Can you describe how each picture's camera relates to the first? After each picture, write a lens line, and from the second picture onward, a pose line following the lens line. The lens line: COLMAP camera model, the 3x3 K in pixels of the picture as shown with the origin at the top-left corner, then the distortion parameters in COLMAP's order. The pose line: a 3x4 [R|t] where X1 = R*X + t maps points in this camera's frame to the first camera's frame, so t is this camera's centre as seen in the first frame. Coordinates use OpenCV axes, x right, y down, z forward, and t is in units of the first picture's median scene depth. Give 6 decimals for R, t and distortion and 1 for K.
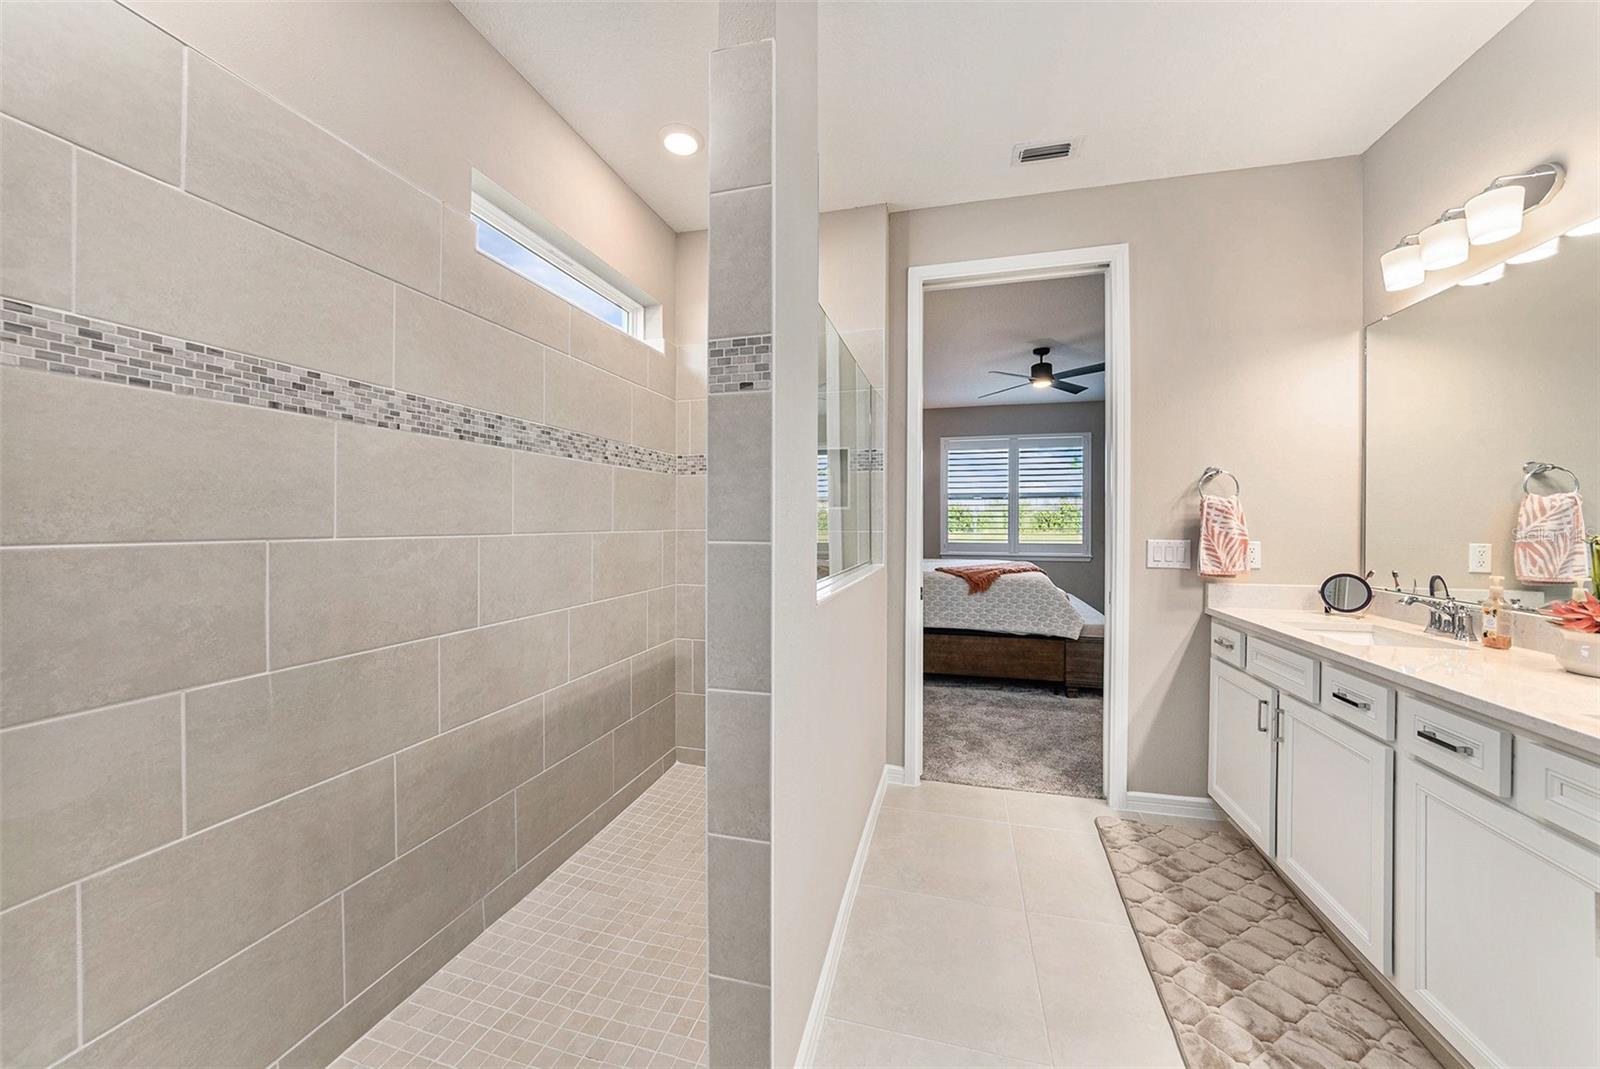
lens RADIAL K [[564.9, 0, 801.9], [0, 564.9, 530.8], [0, 0, 1]] dist [-0.026234, 0.005537]
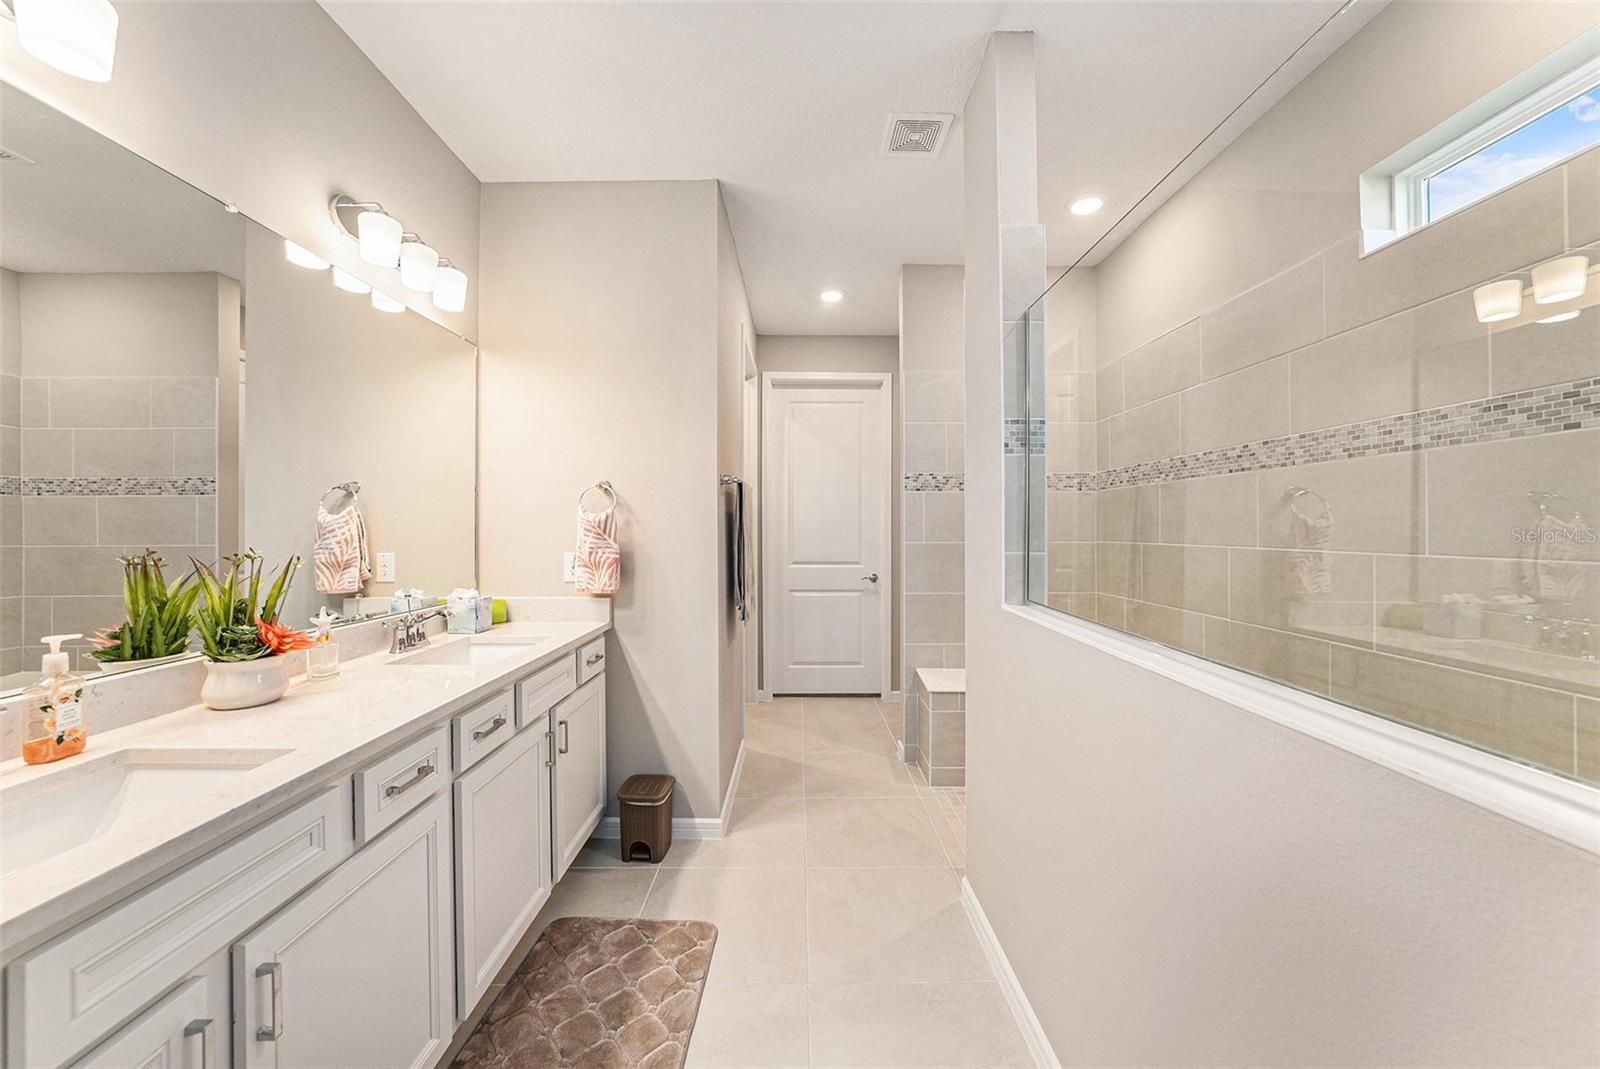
lens RADIAL K [[564.9, 0, 801.9], [0, 564.9, 530.8], [0, 0, 1]] dist [-0.026234, 0.005537]
pose [[-0.963521, 0.001209, -0.267631, 0.654281], [-0.003874, 0.999822, 0.018461, -0.046918], [0.267605, 0.018825, -0.963345, 1.790980]]
